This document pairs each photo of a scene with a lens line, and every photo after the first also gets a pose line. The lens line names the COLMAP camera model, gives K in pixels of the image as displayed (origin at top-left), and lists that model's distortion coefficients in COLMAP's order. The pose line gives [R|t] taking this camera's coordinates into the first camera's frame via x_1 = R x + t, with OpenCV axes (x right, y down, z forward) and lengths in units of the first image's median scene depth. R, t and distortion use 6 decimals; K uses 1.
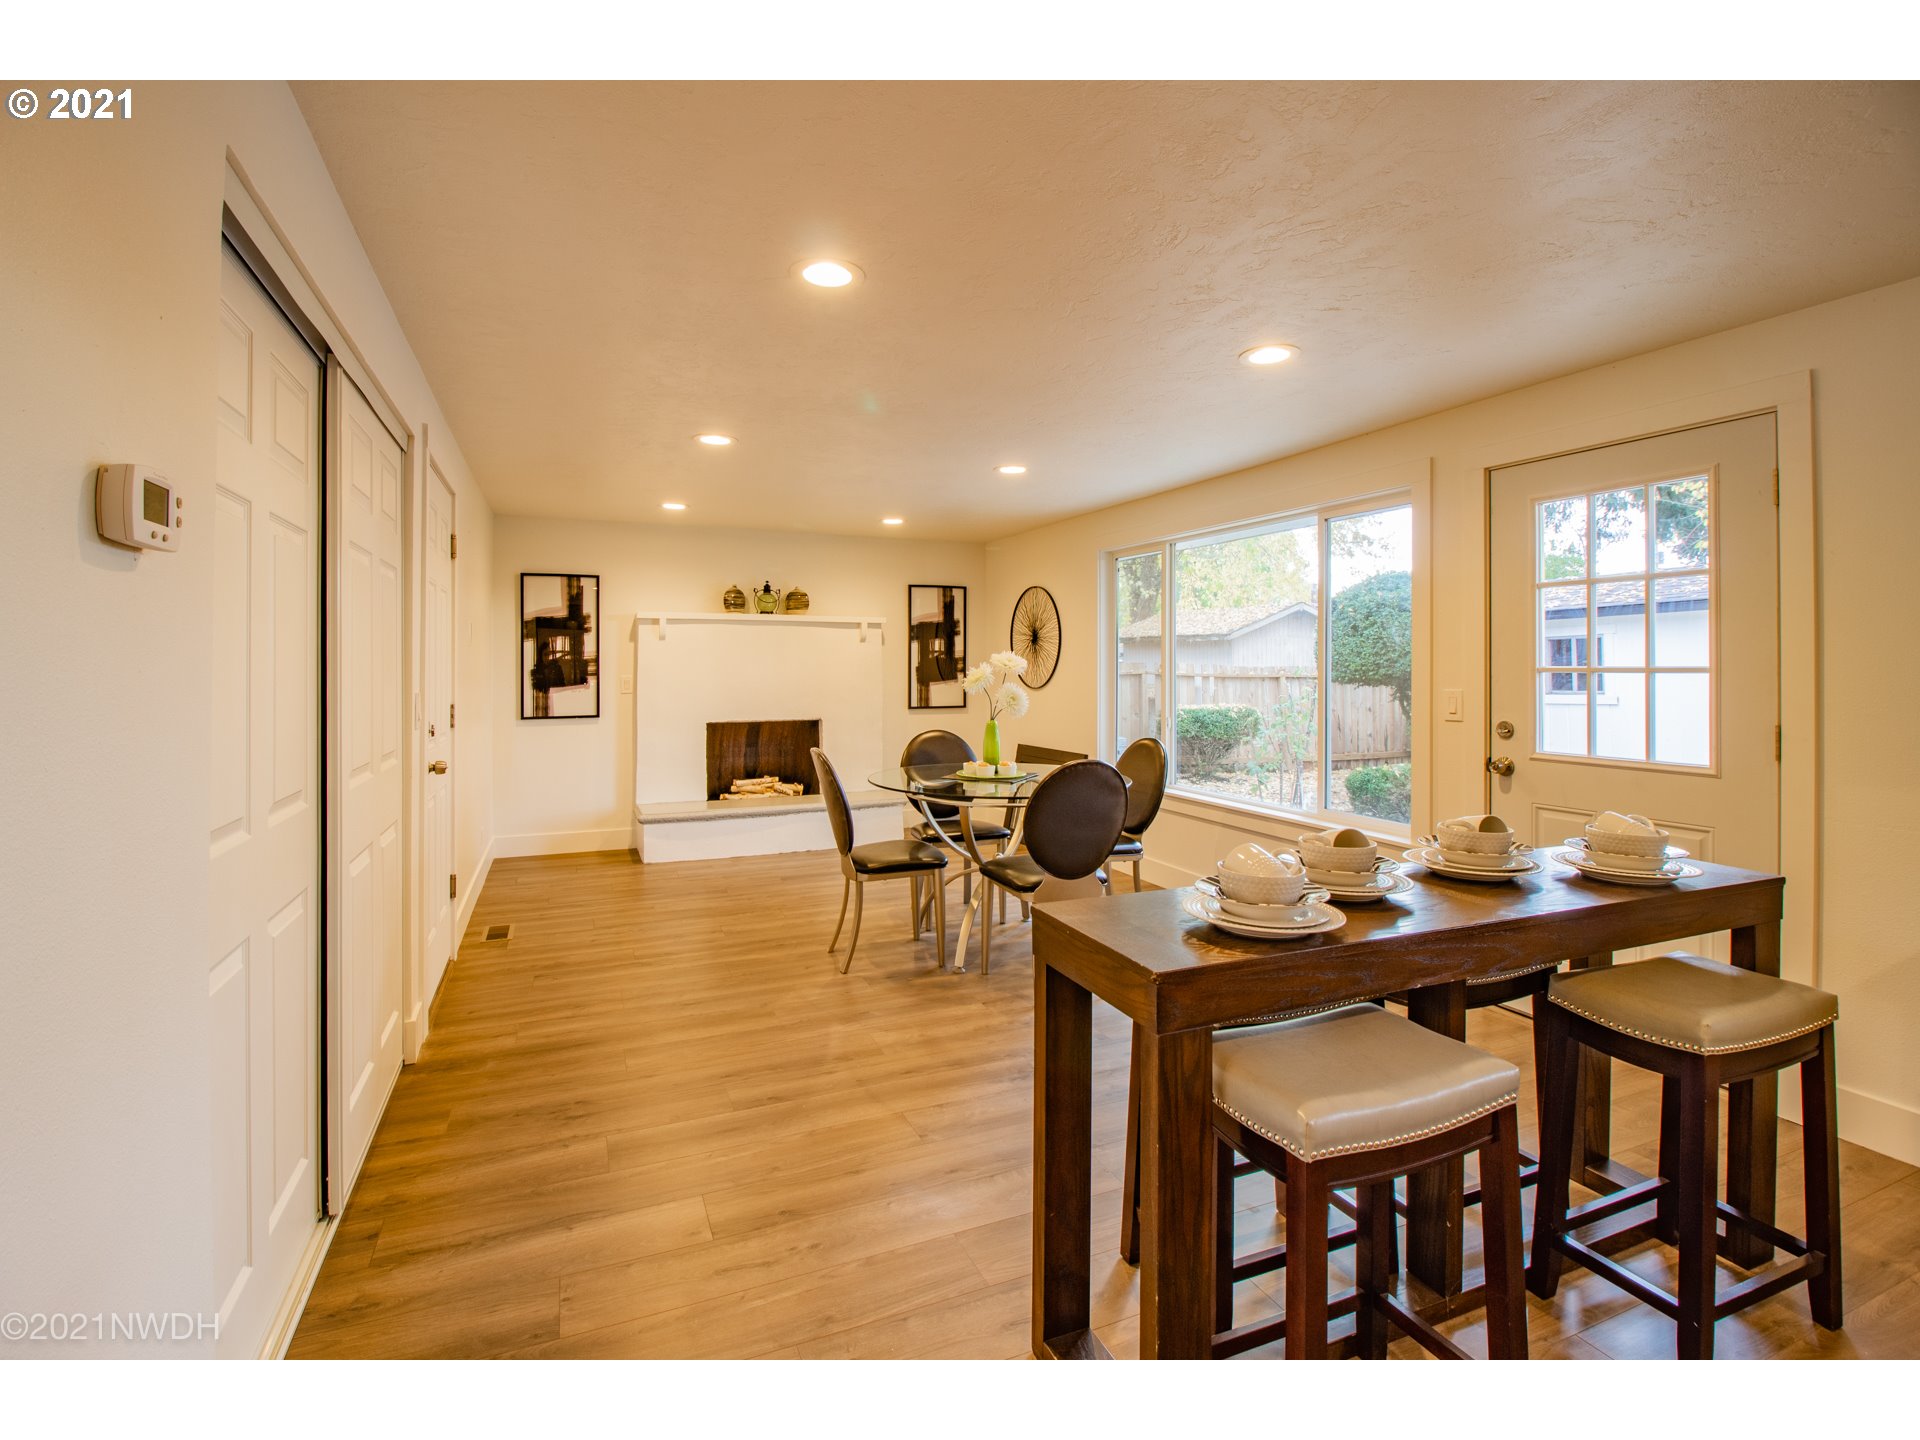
lens RADIAL K [[904.4, 0, 965.4], [0, 904.4, 671.4], [0, 0, 1]] dist [0.014487, 0.000319]
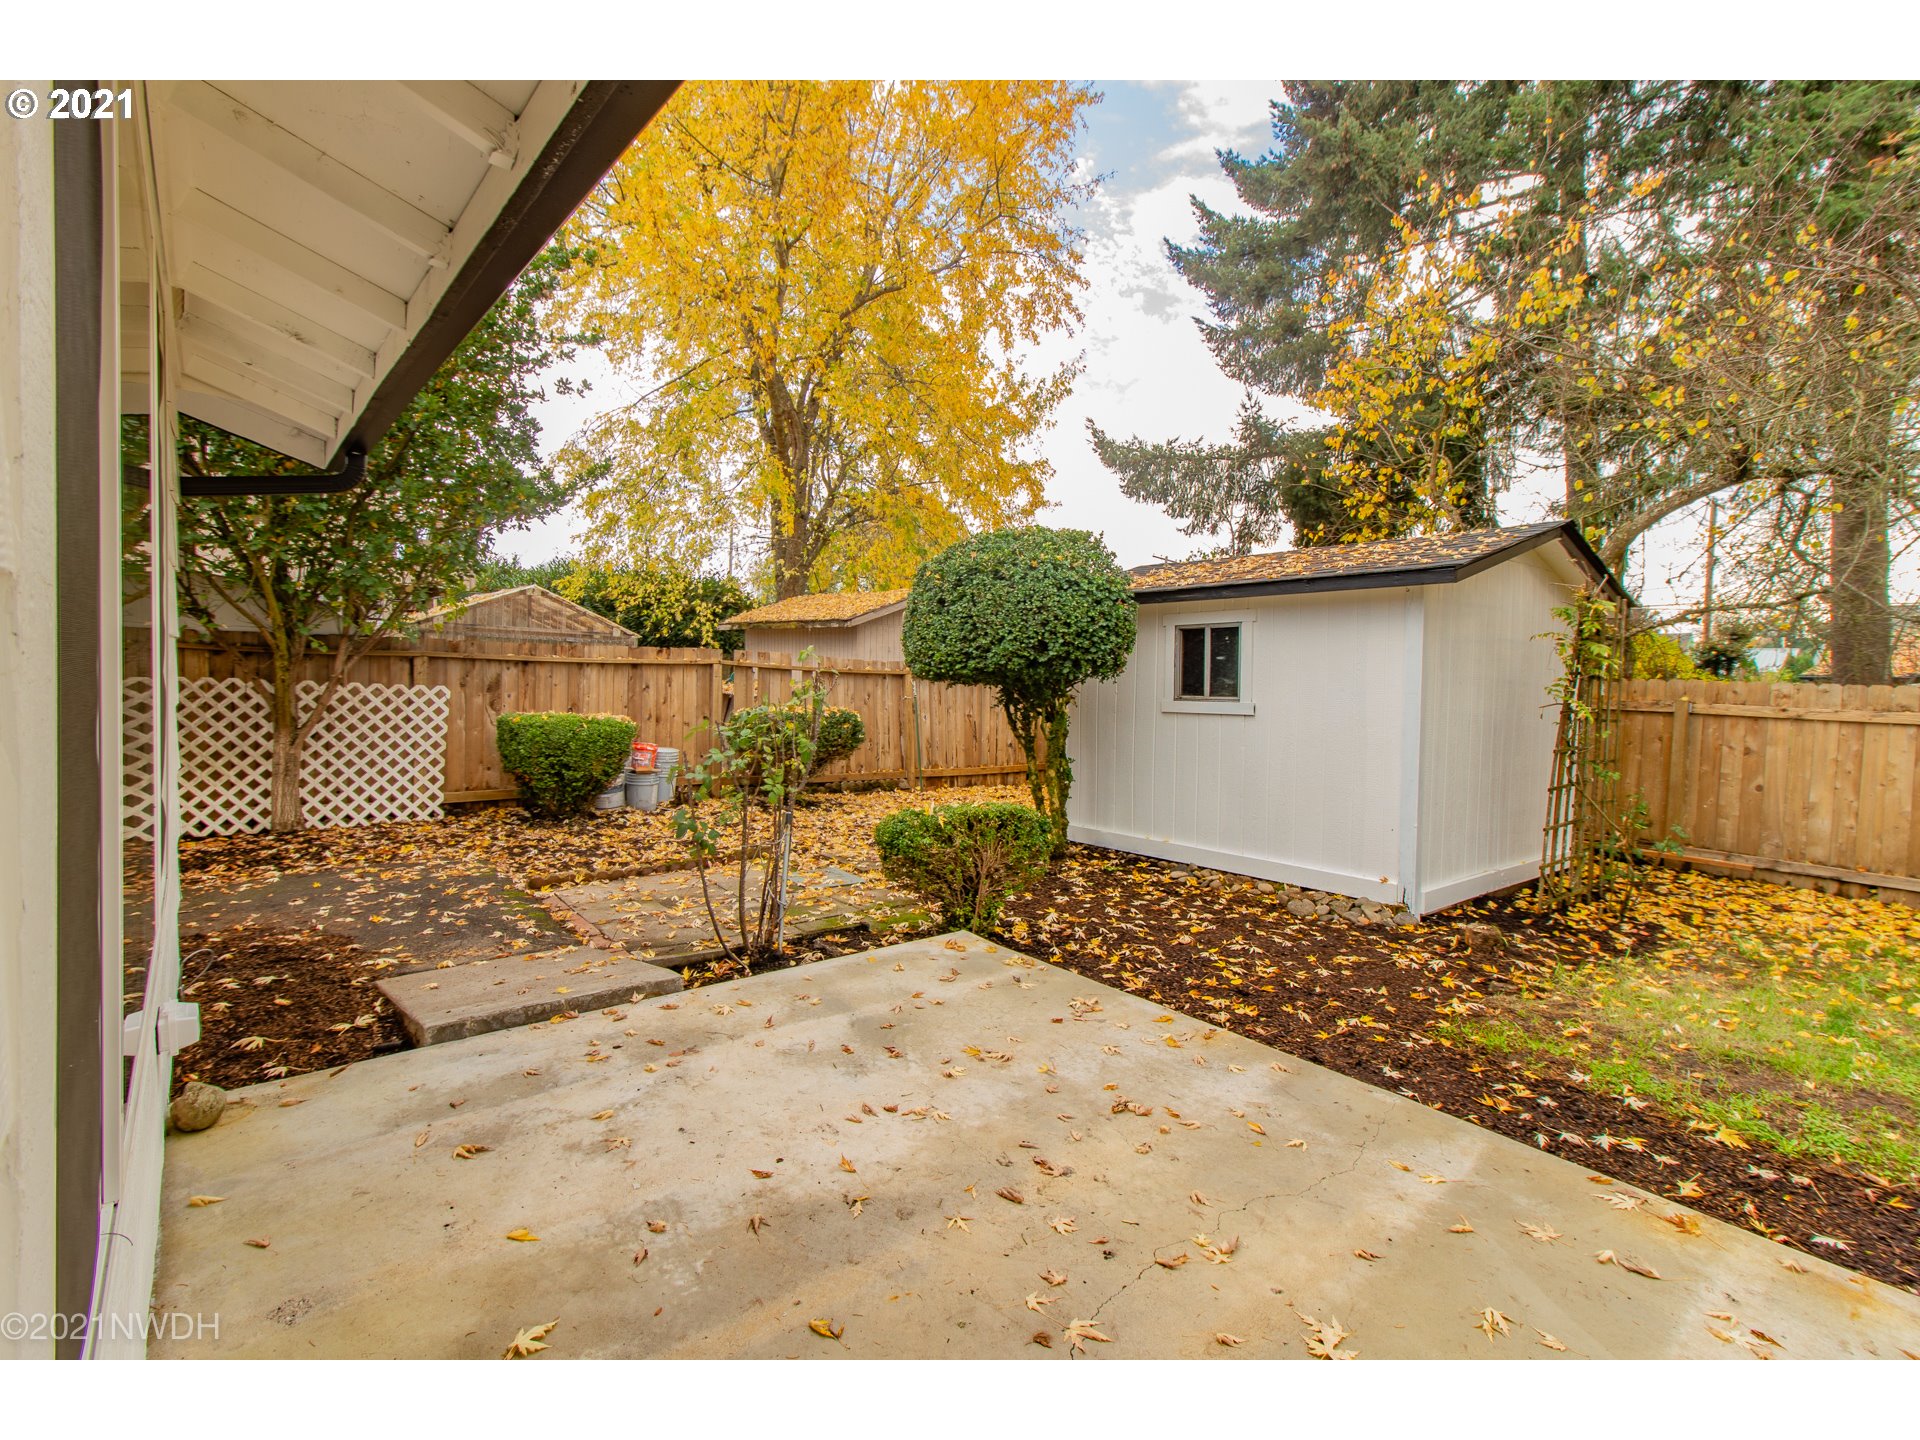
lens RADIAL K [[876.4, 0, 967.9], [0, 876.4, 699.8], [0, 0, 1]] dist [0.001975, 0.000406]
pose [[0.957735, 0.009973, 0.287479, 0.181605], [-0.019076, 0.999401, 0.028883, 0.005640], [-0.287019, -0.033146, 0.957351, 0.242795]]
